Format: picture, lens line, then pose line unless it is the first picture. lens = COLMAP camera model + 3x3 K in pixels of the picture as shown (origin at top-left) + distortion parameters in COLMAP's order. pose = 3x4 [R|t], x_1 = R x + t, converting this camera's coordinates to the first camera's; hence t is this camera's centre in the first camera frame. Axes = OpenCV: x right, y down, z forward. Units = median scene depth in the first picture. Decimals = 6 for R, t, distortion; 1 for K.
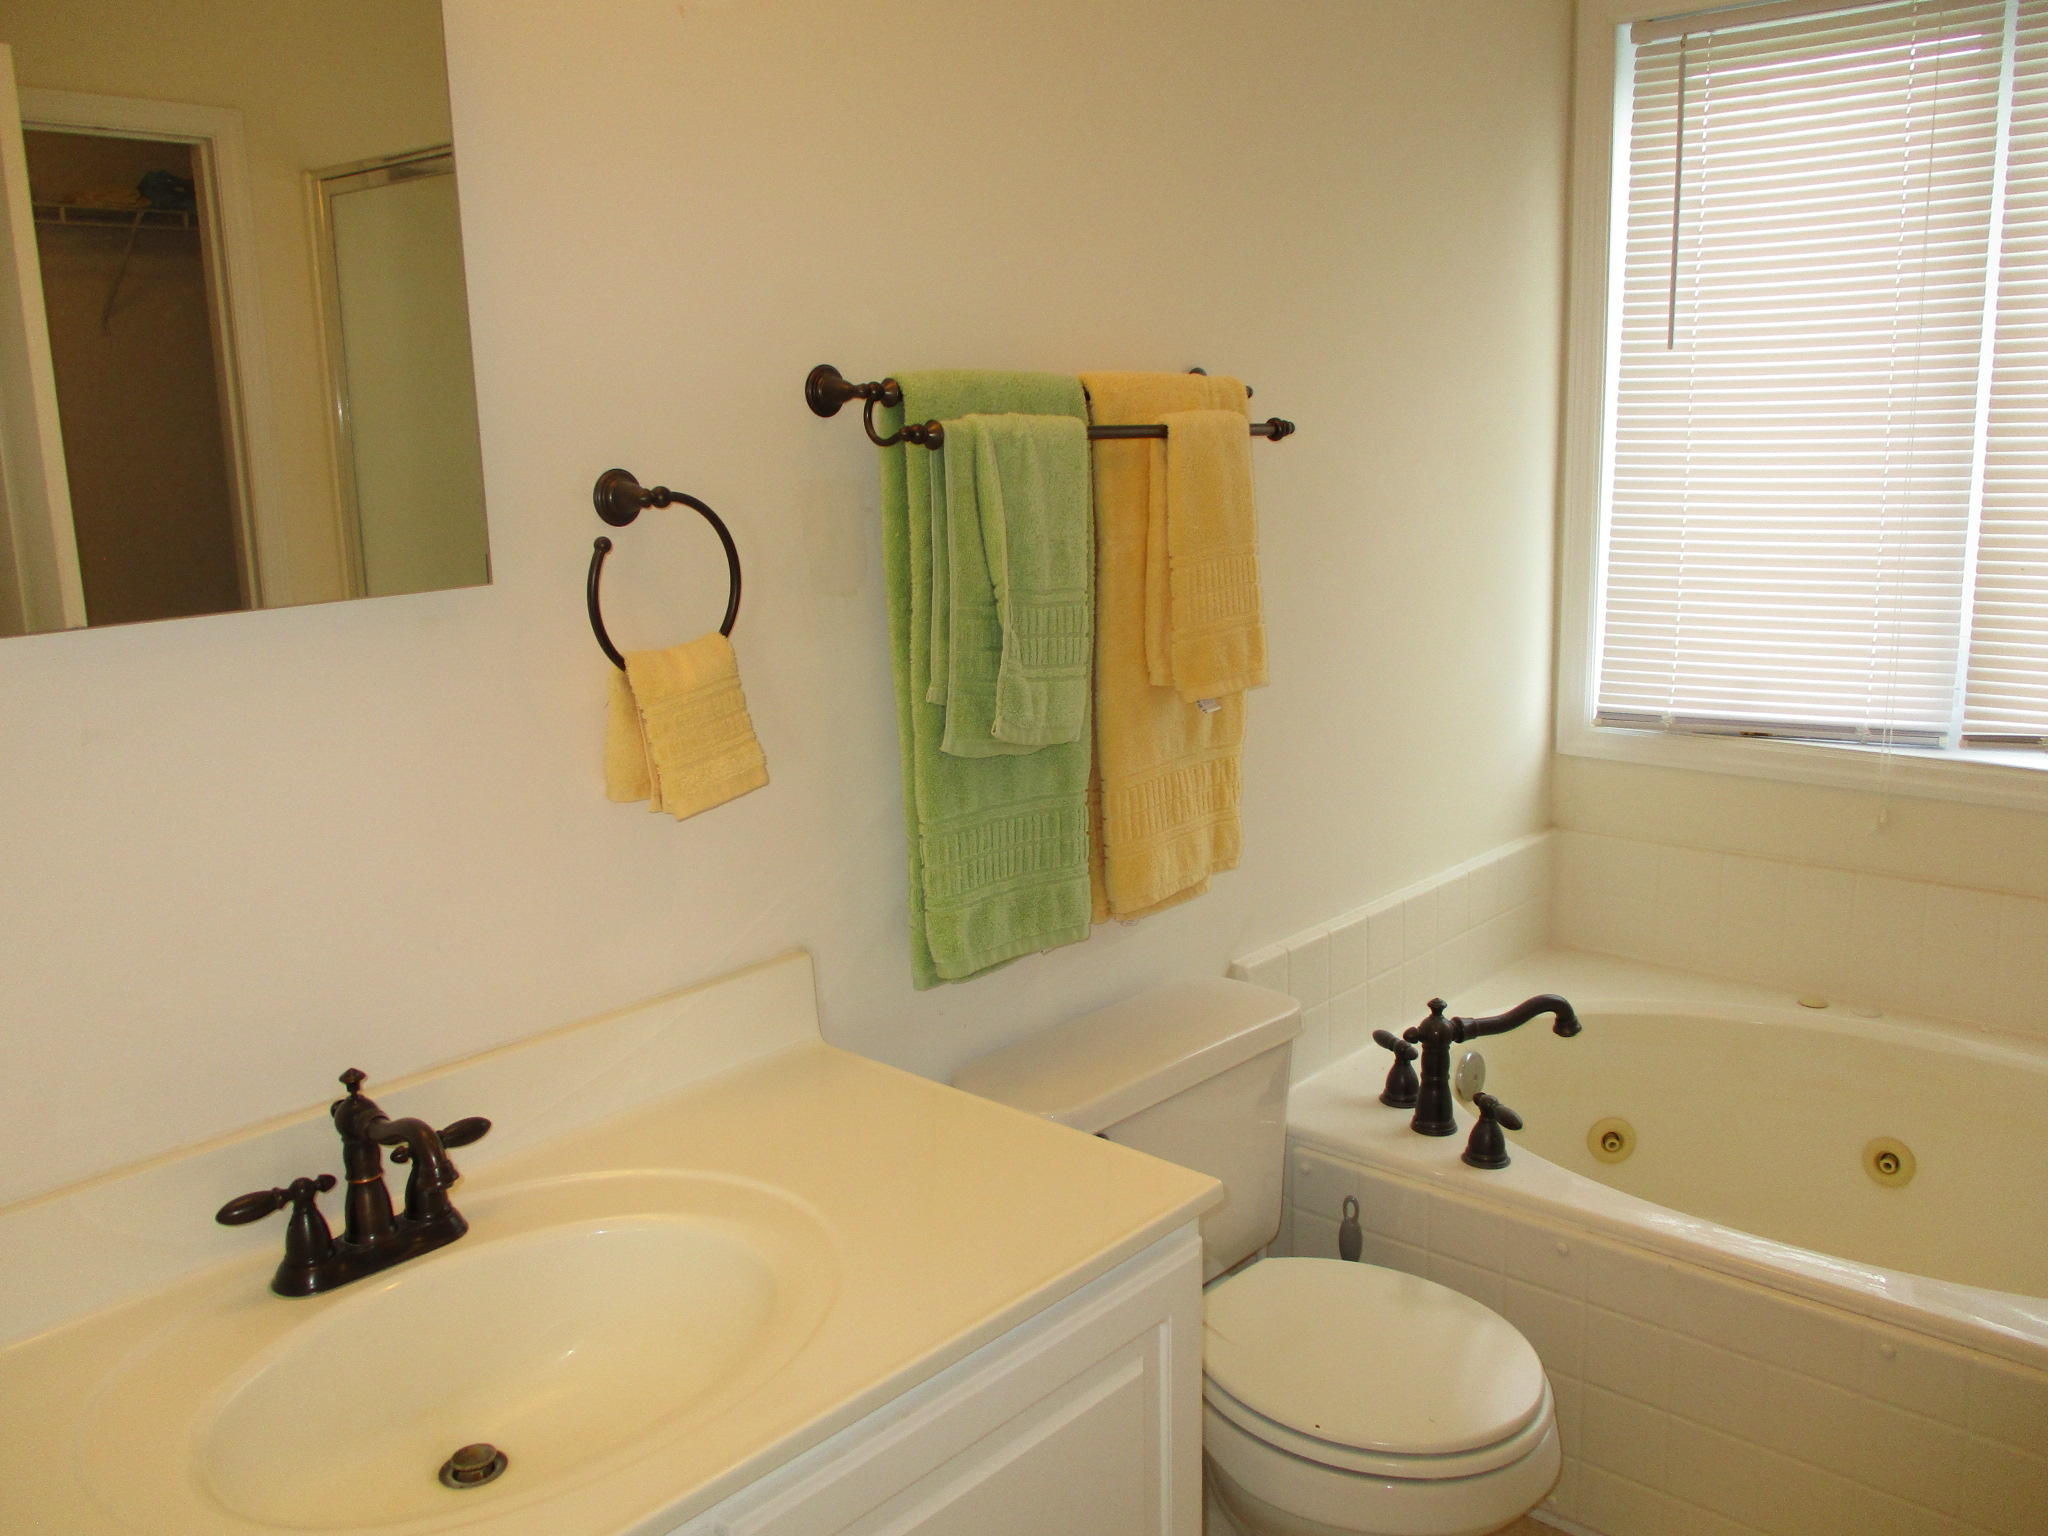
lens RADIAL K [[1714.5, 0, 1011.3], [0, 1714.5, 757.3], [0, 0, 1]] dist [-0.014645, 0.005012]
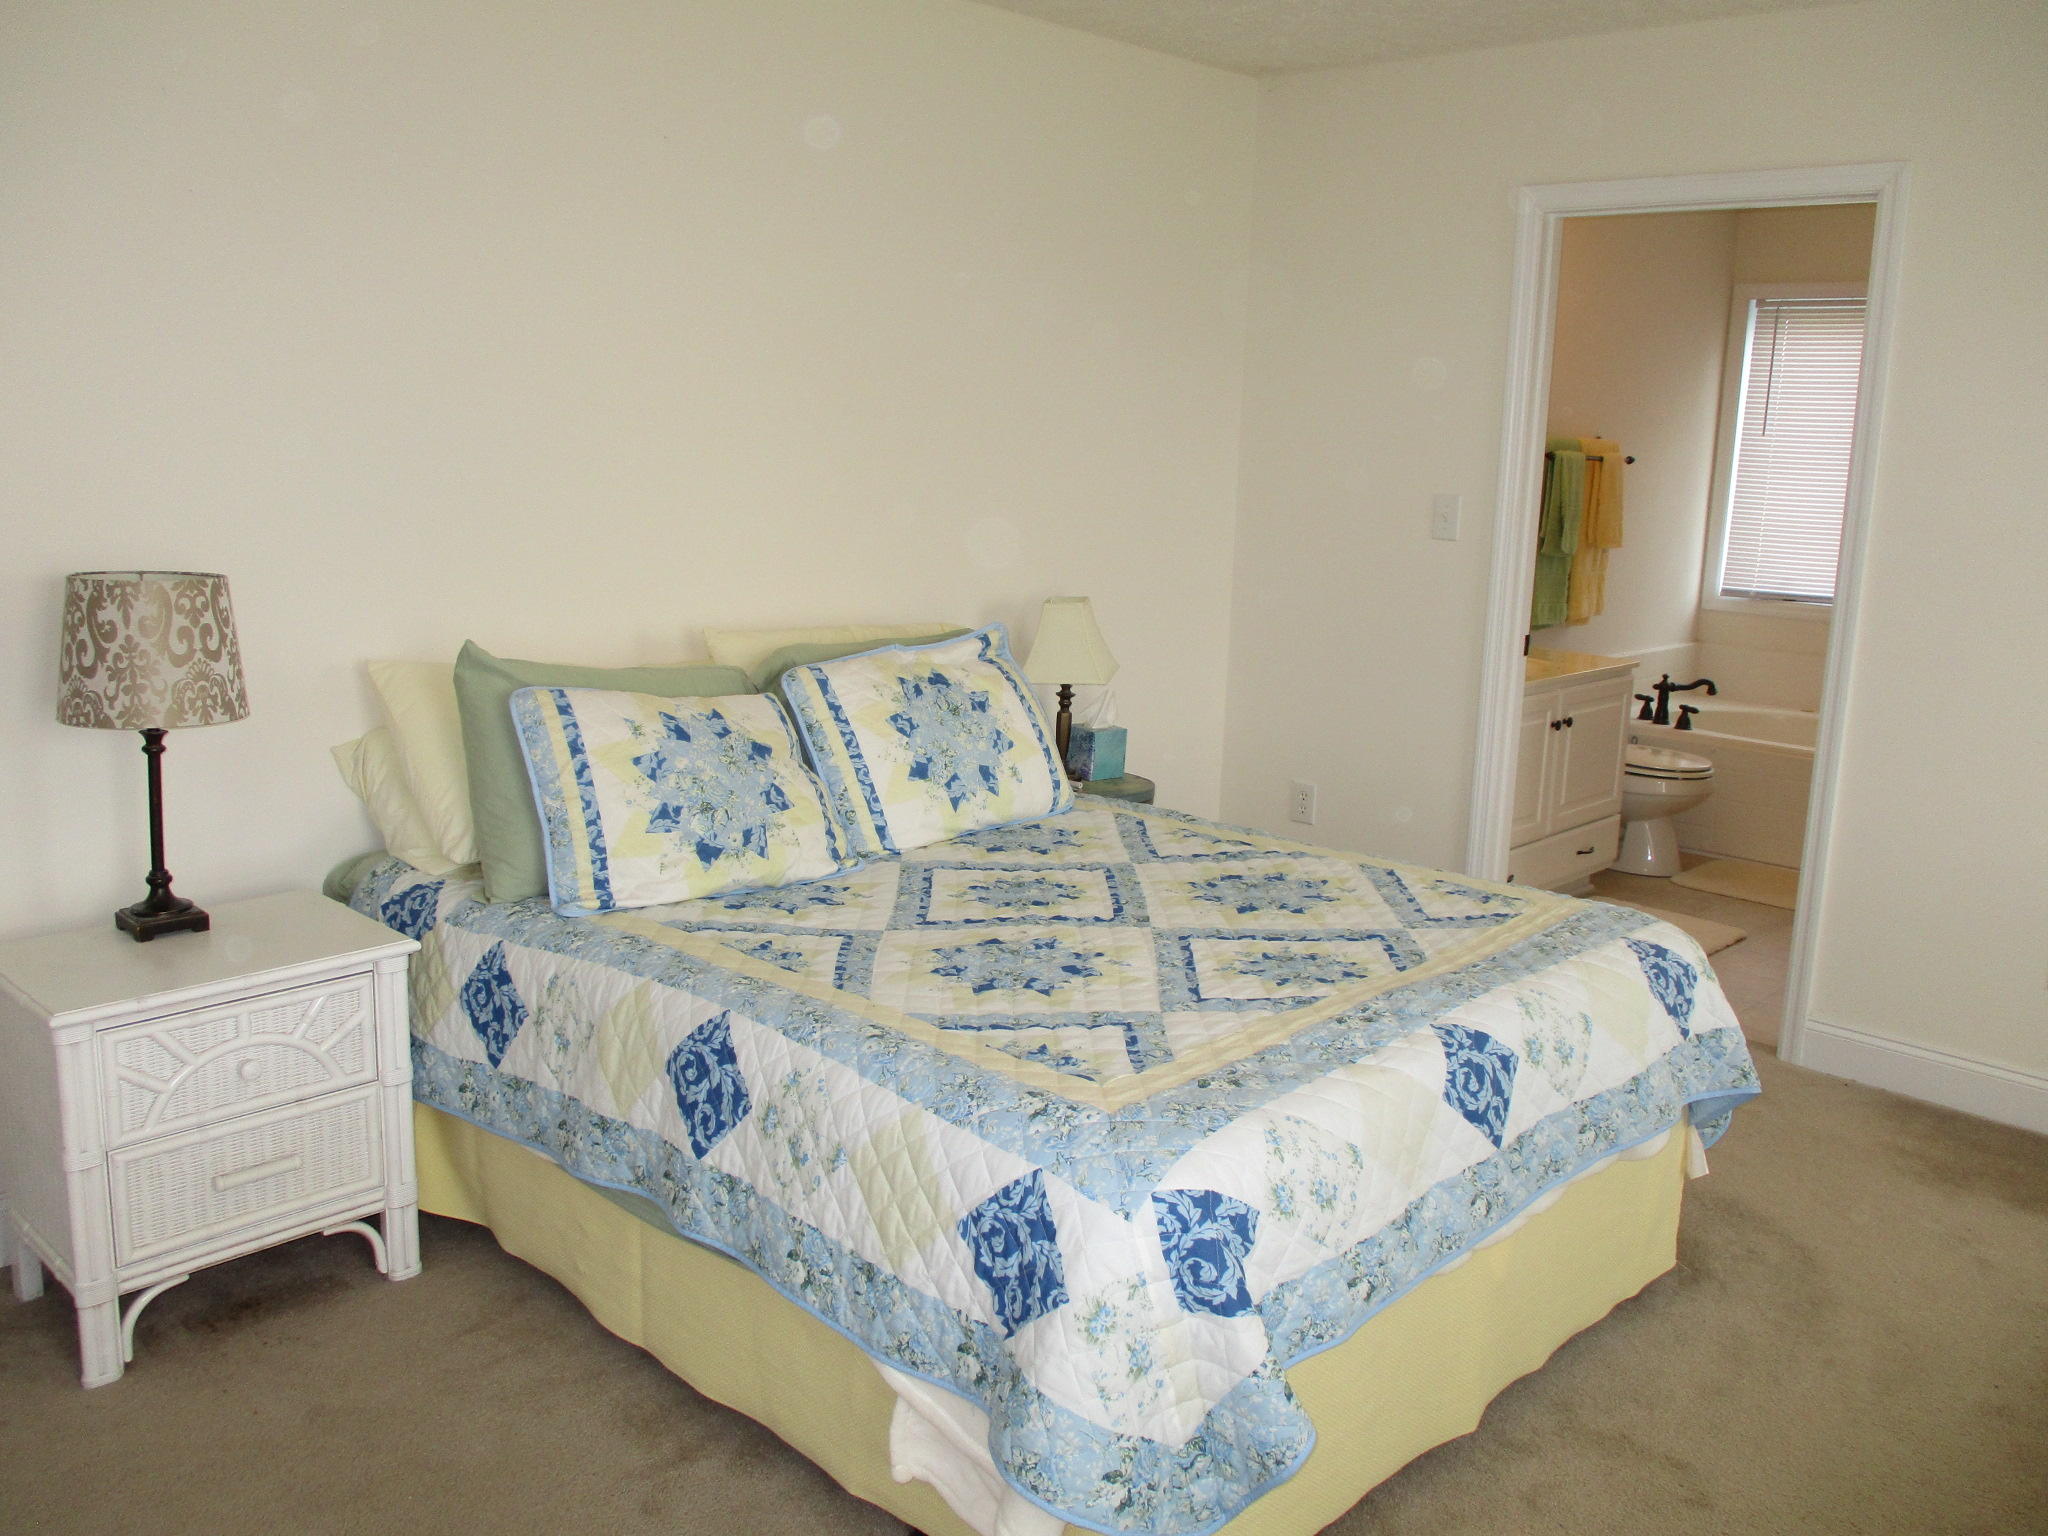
lens RADIAL K [[1714.5, 0, 1011.3], [0, 1714.5, 757.3], [0, 0, 1]] dist [-0.014645, 0.005012]
pose [[0.997973, 0.060532, -0.019649, -0.616652], [-0.060700, 0.998123, -0.008077, 0.305253], [0.019123, 0.009254, 0.999774, -1.469110]]
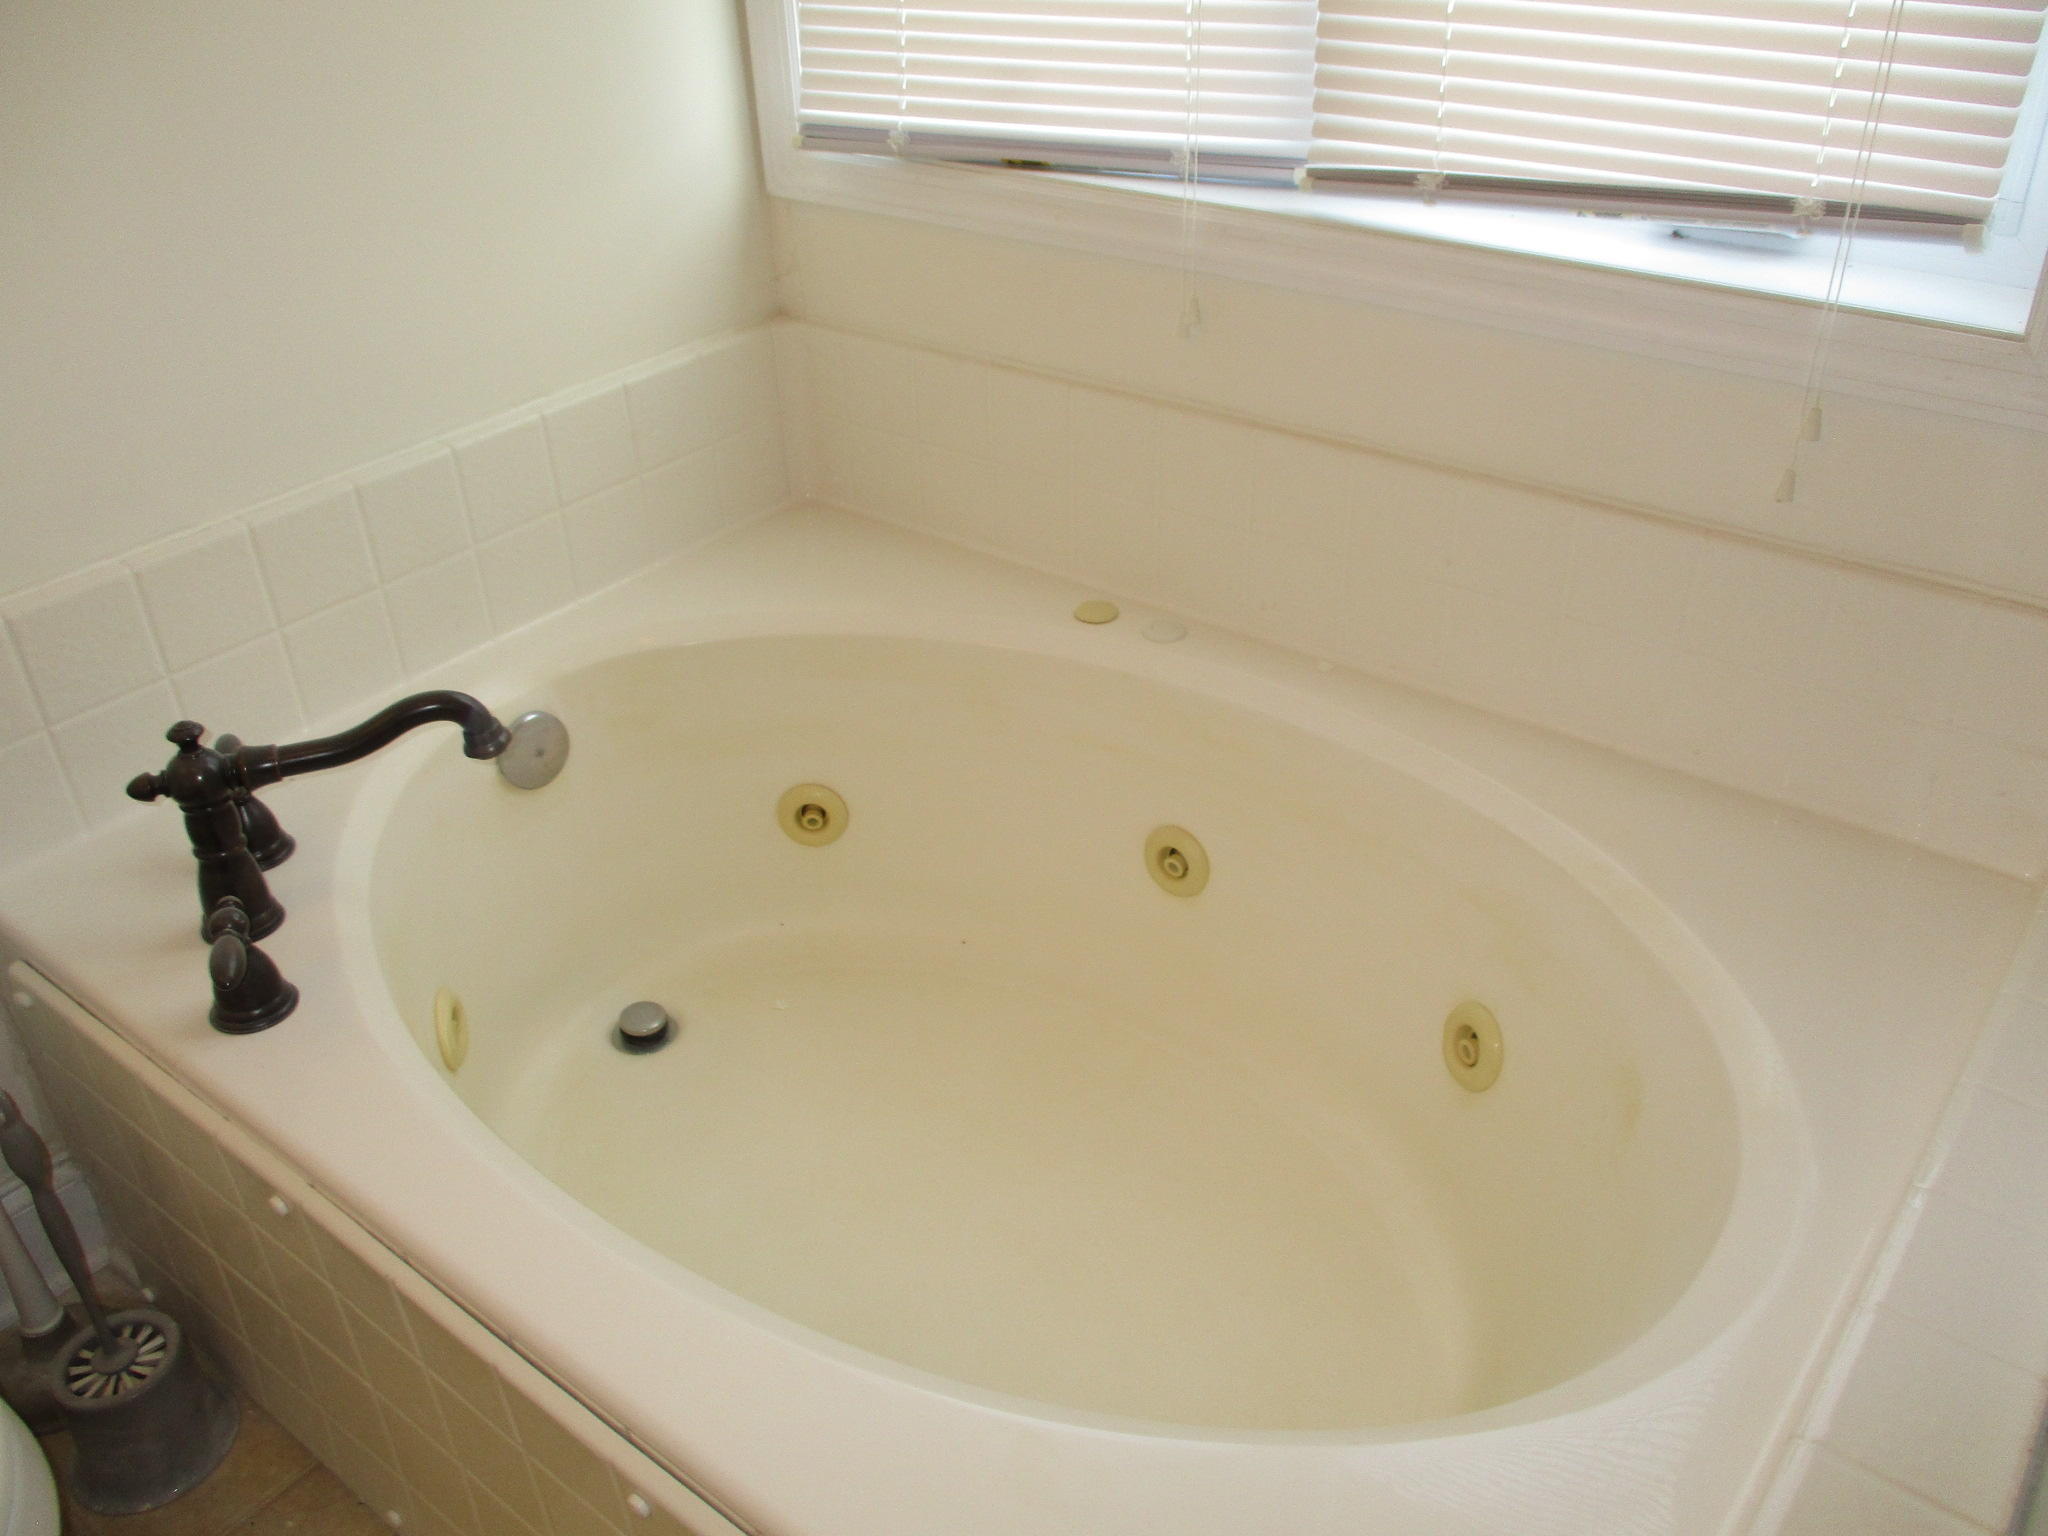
lens RADIAL K [[1640.8, 0, 1024.0], [0, 1640.8, 768.0], [0, 0, 1]] dist [-0.051645, -0.000368]
pose [[0.995776, -0.040939, 0.082181, 0.400417], [0.009459, 0.936067, 0.351695, -0.016630], [-0.091324, -0.349432, 0.932500, 0.428247]]
